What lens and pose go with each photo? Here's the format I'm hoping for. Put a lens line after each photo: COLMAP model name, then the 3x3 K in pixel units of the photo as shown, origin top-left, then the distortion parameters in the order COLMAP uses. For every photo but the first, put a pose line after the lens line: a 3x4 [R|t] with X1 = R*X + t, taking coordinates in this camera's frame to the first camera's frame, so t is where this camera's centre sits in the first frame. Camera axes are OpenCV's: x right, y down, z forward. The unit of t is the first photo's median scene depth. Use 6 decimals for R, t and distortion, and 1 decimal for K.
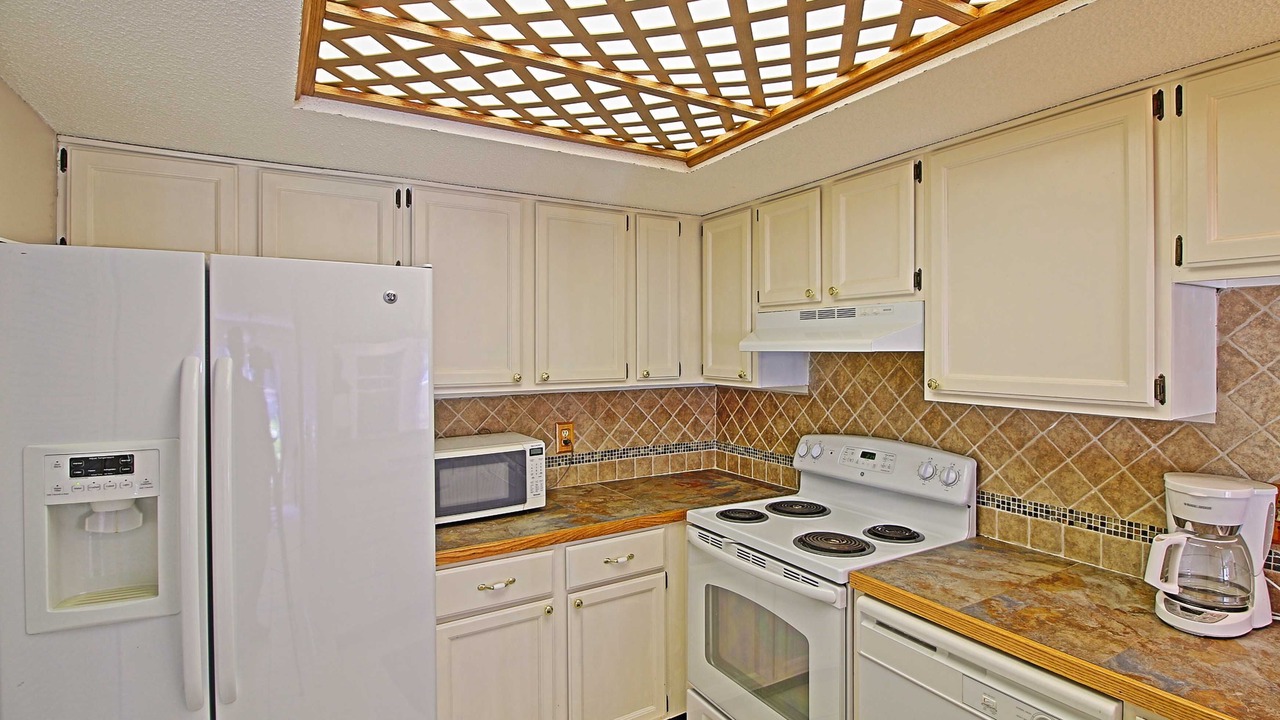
lens RADIAL K [[627.8, 0, 648.2], [0, 627.8, 354.1], [0, 0, 1]] dist [-0.006465, -0.001573]
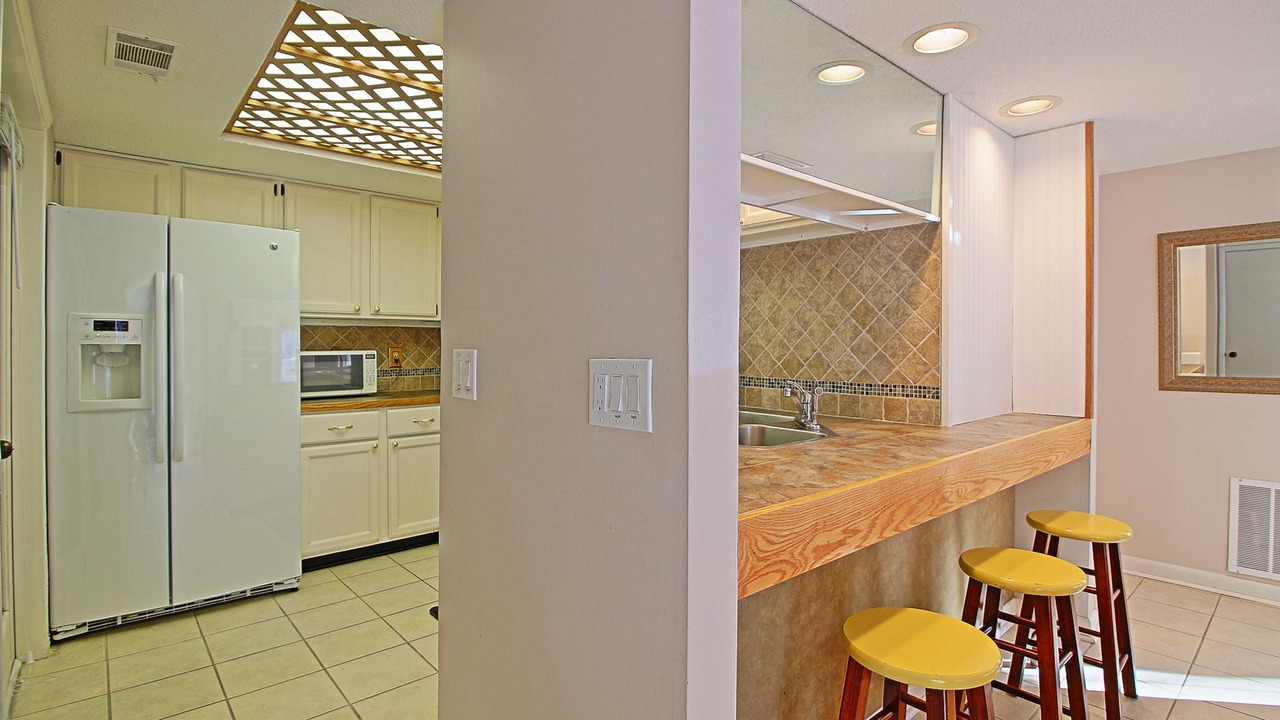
lens RADIAL K [[627.8, 0, 647.9], [0, 627.8, 351.6], [0, 0, 1]] dist [-0.006465, -0.001573]
pose [[0.983046, 0.002830, 0.183335, 0.258466], [-0.002298, 0.999993, -0.003116, 0.177803], [-0.183343, 0.002642, 0.983046, -0.792399]]
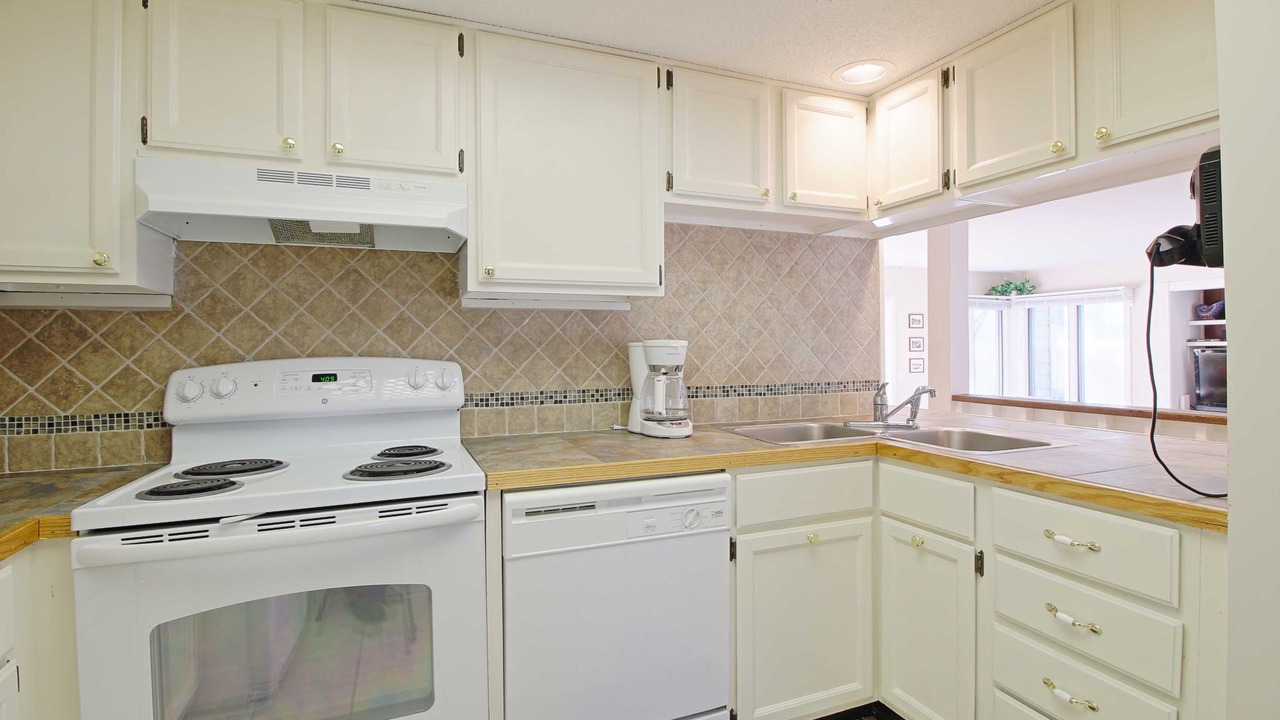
lens RADIAL K [[627.8, 0, 653.2], [0, 627.8, 355.7], [0, 0, 1]] dist [-0.006465, -0.001573]
pose [[0.135942, -0.010598, 0.990660, -0.437811], [0.022077, 0.999727, 0.007665, 0.163365], [-0.990471, 0.020828, 0.136139, 0.579696]]
